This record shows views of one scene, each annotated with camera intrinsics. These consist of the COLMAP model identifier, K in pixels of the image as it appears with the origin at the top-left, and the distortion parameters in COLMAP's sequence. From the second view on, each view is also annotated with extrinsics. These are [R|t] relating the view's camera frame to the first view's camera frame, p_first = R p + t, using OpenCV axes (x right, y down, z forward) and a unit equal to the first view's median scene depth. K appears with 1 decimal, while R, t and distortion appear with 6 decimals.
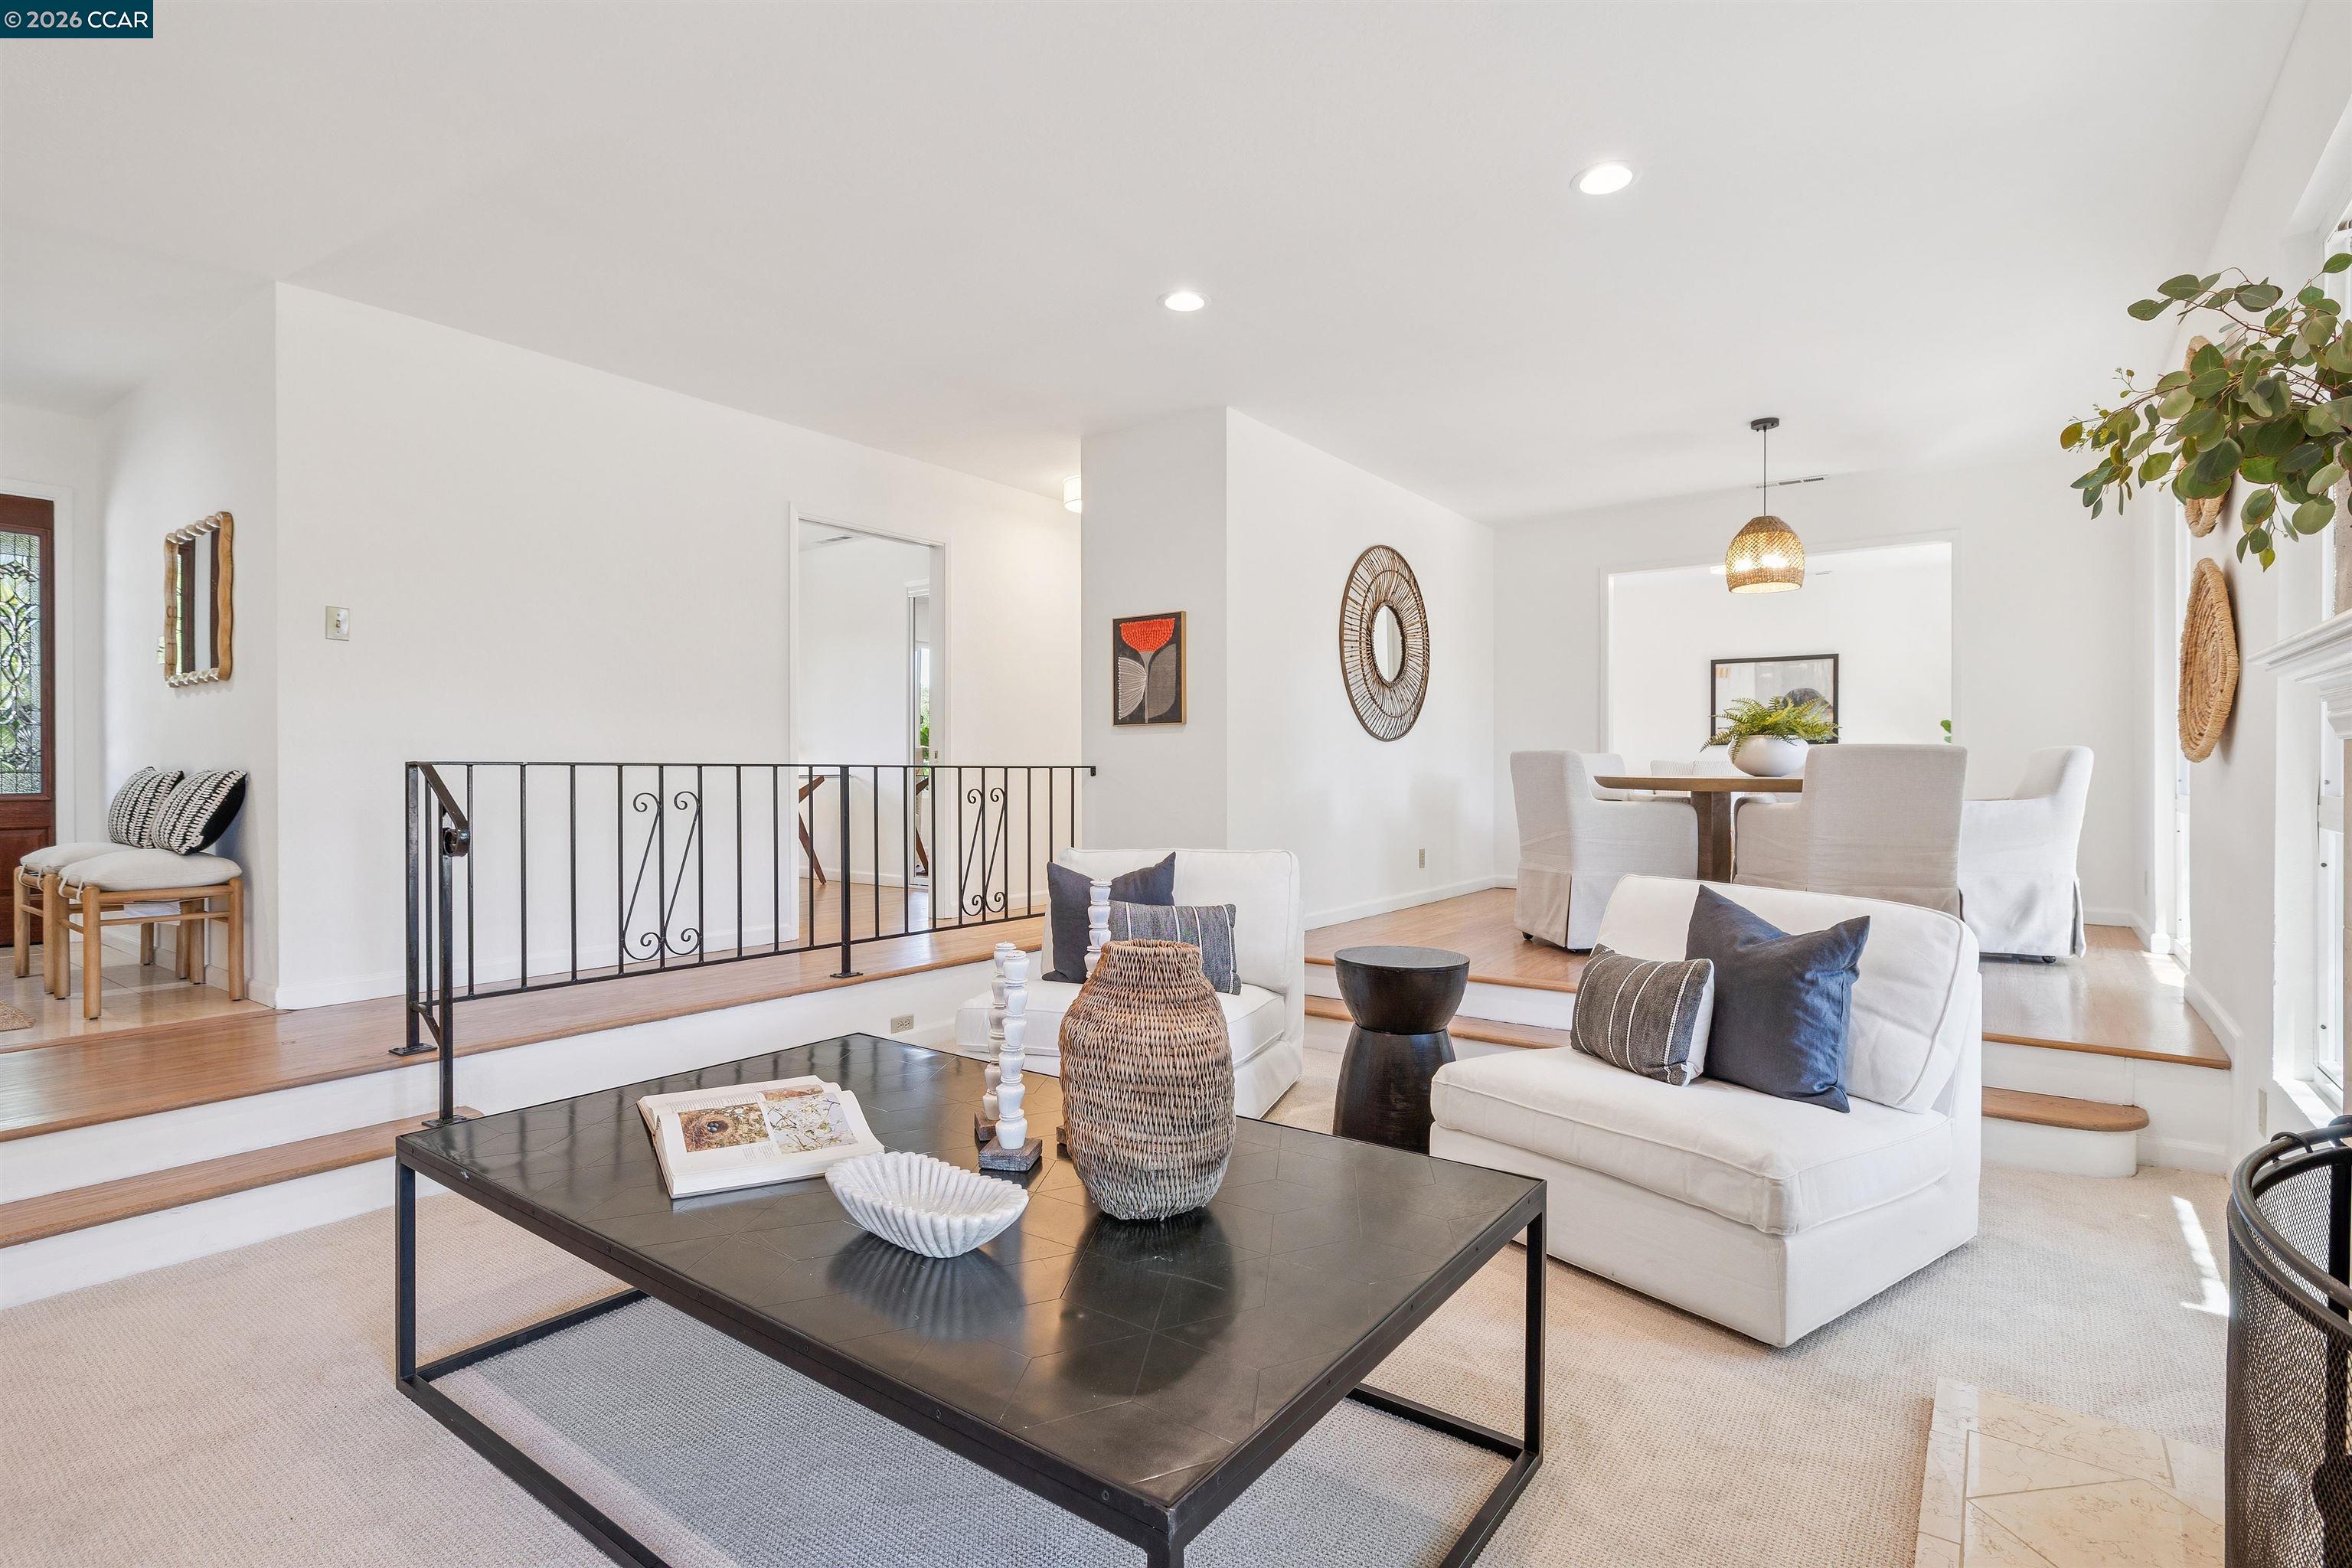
lens RADIAL K [[1141.2, 0, 1171.5], [0, 1141.2, 766.3], [0, 0, 1]] dist [0.000311, 0.000630]
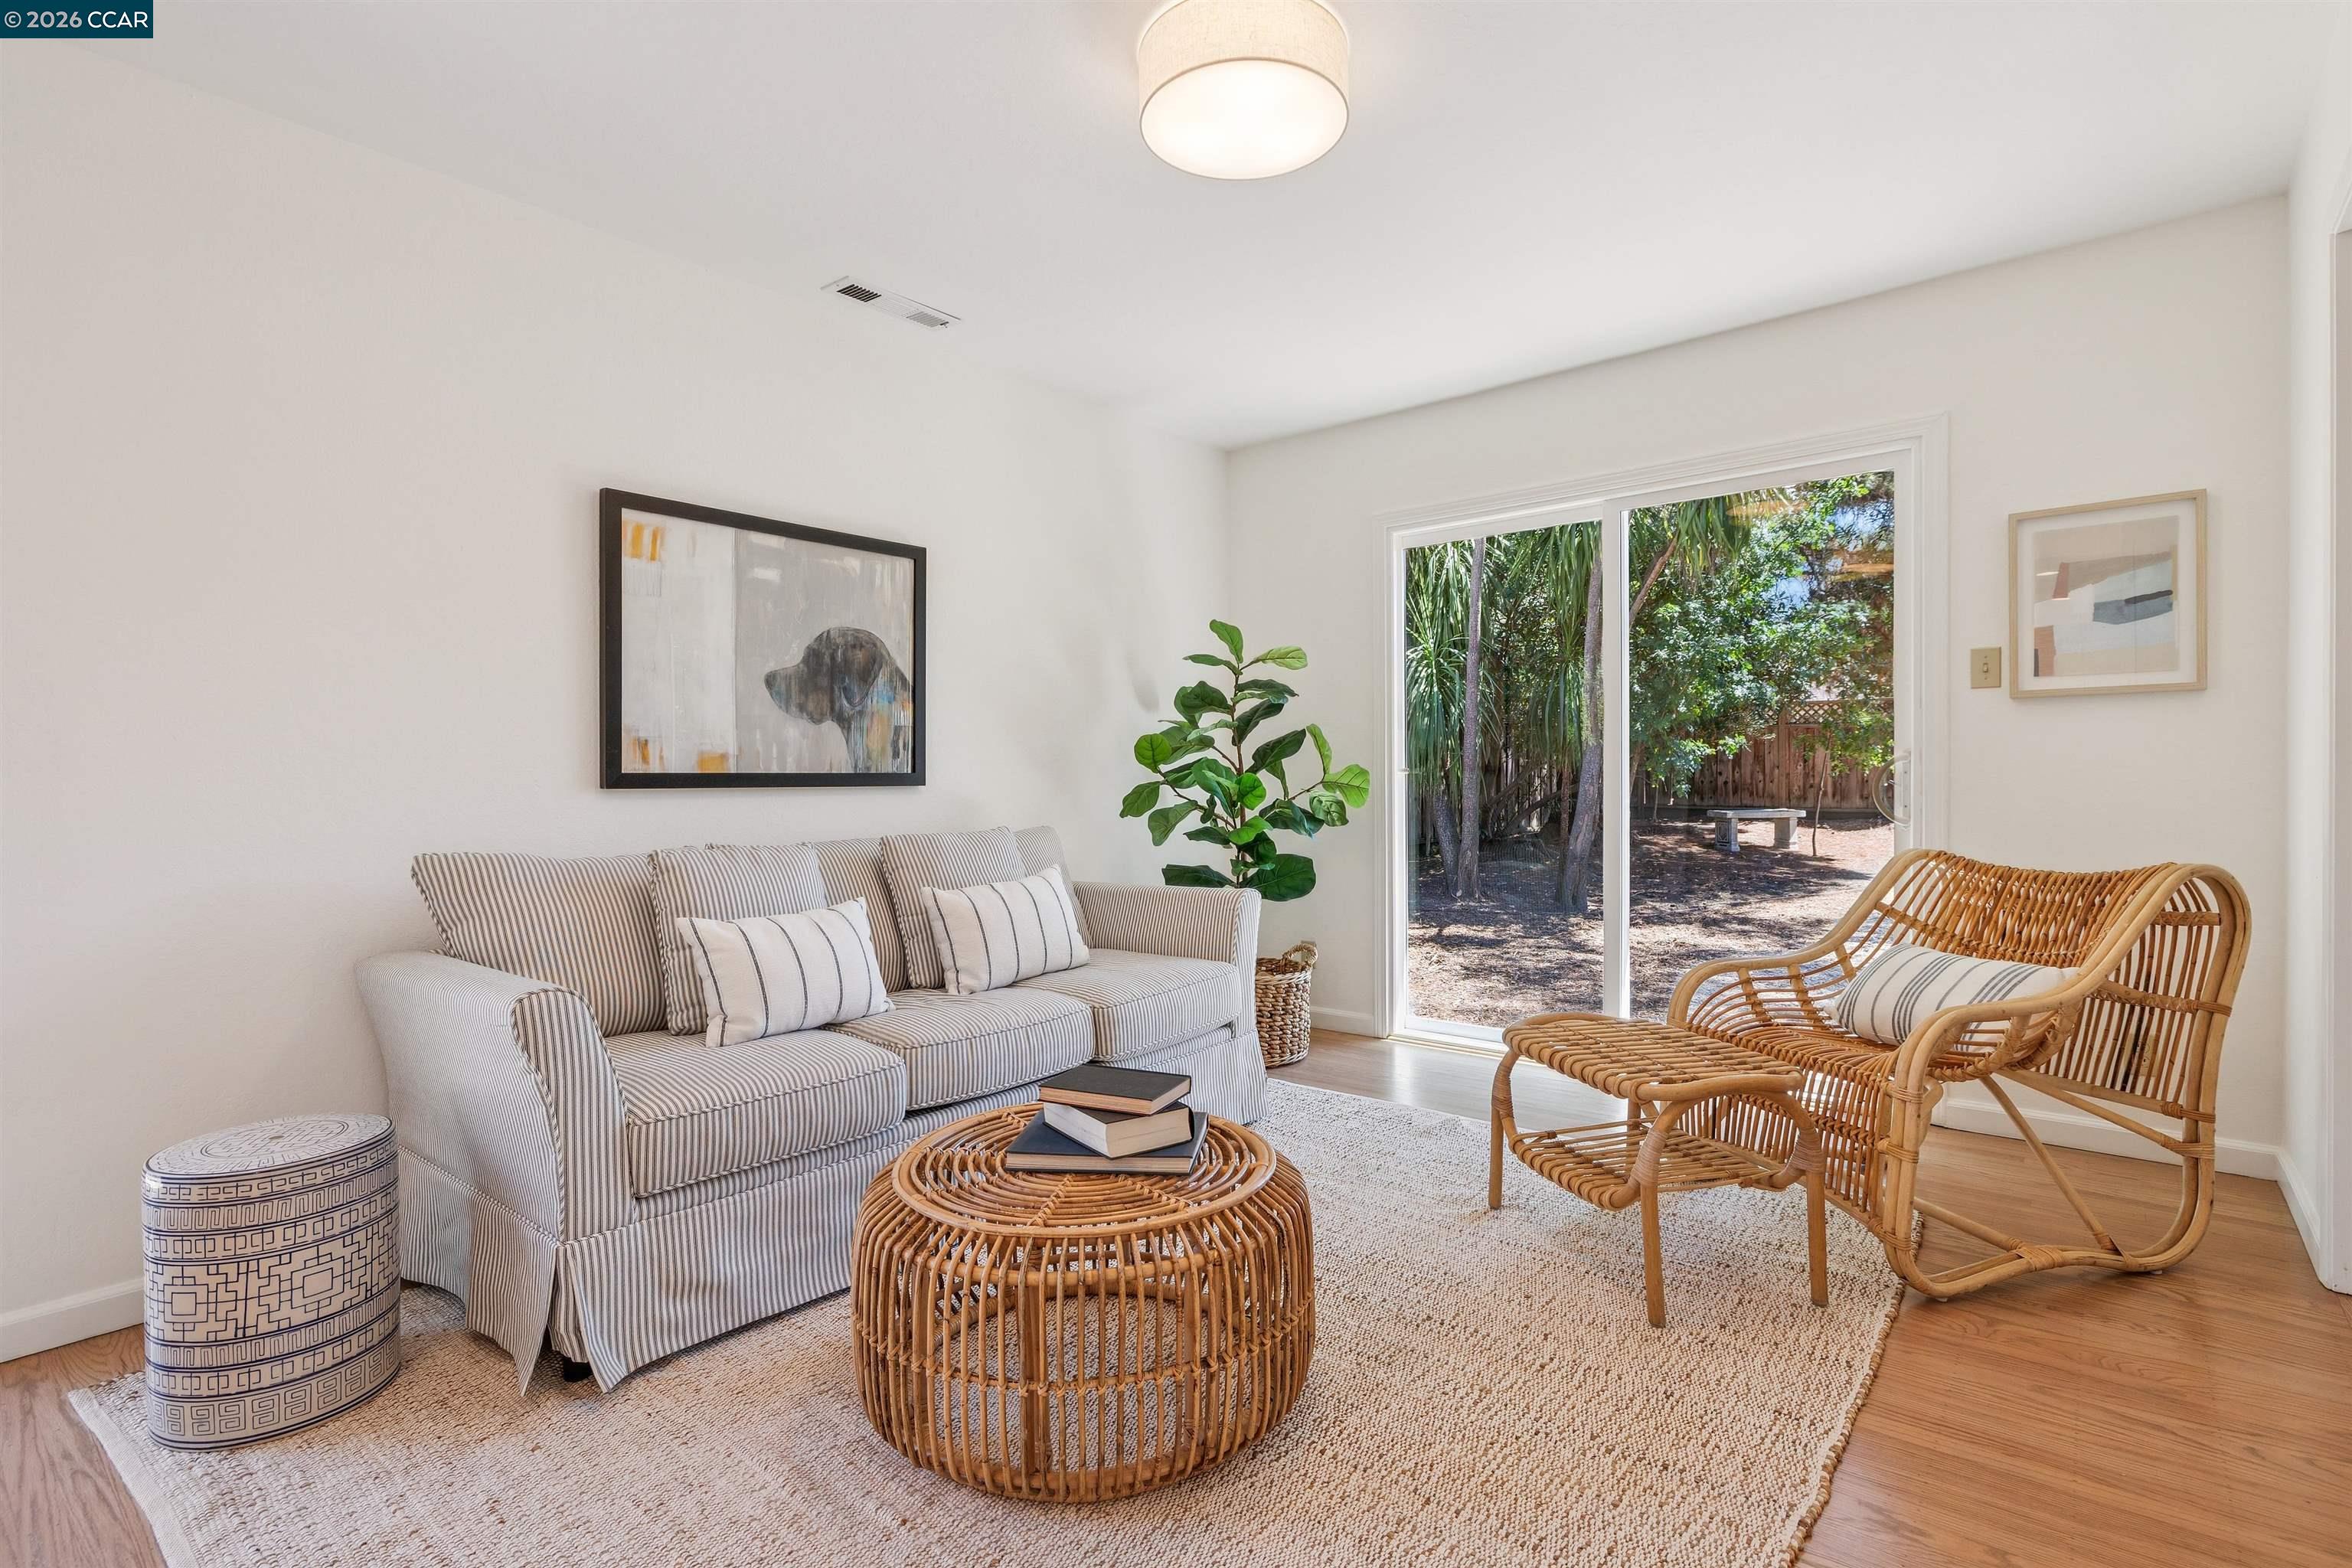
lens RADIAL K [[1101.6, 0, 1177.6], [0, 1101.6, 788.8], [0, 0, 1]] dist [-0.004453, 0.000100]
pose [[0.072449, -0.008914, 0.997332, 0.222067], [0.008204, 0.999932, 0.008341, -0.020750], [-0.997338, 0.007578, 0.072517, 0.888911]]
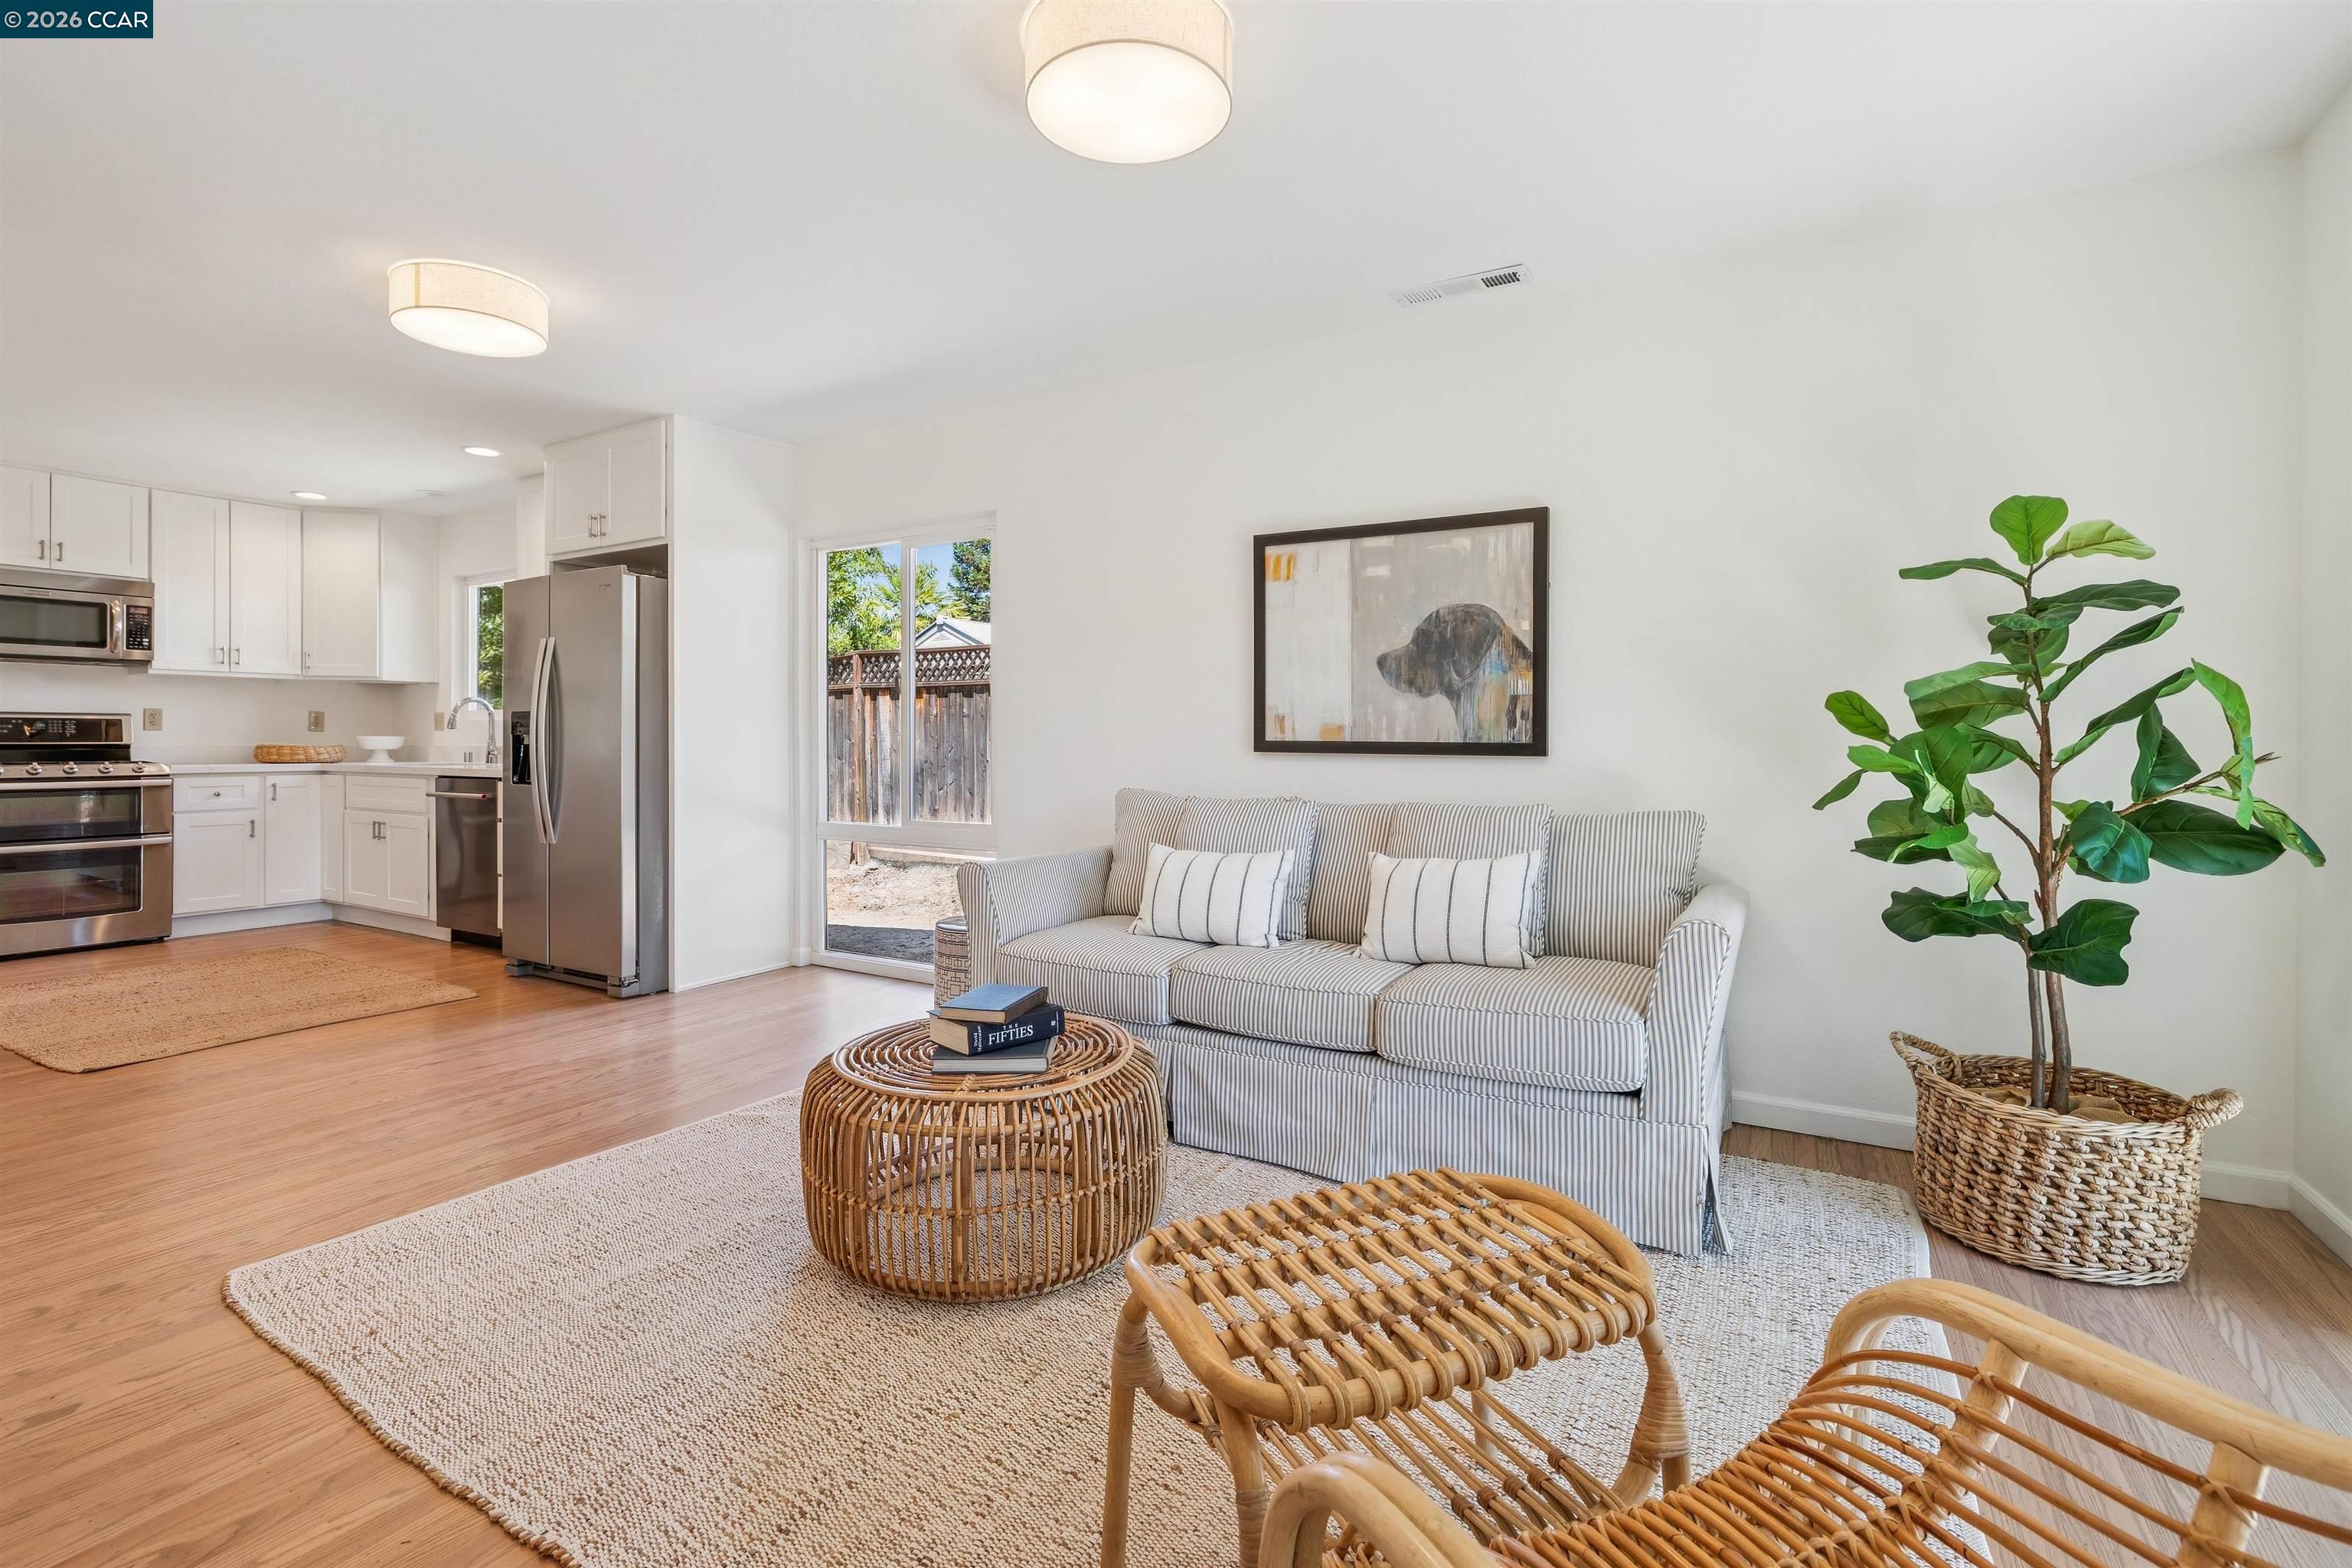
lens RADIAL K [[1069.8, 0, 1168.9], [0, 1069.8, 735.7], [0, 0, 1]] dist [-0.003156, -0.000200]
pose [[0.994935, 0.003920, 0.100442, 0.430509], [-0.004201, 0.999988, 0.002582, -0.026380], [-0.100431, -0.002991, 0.994940, 0.672781]]
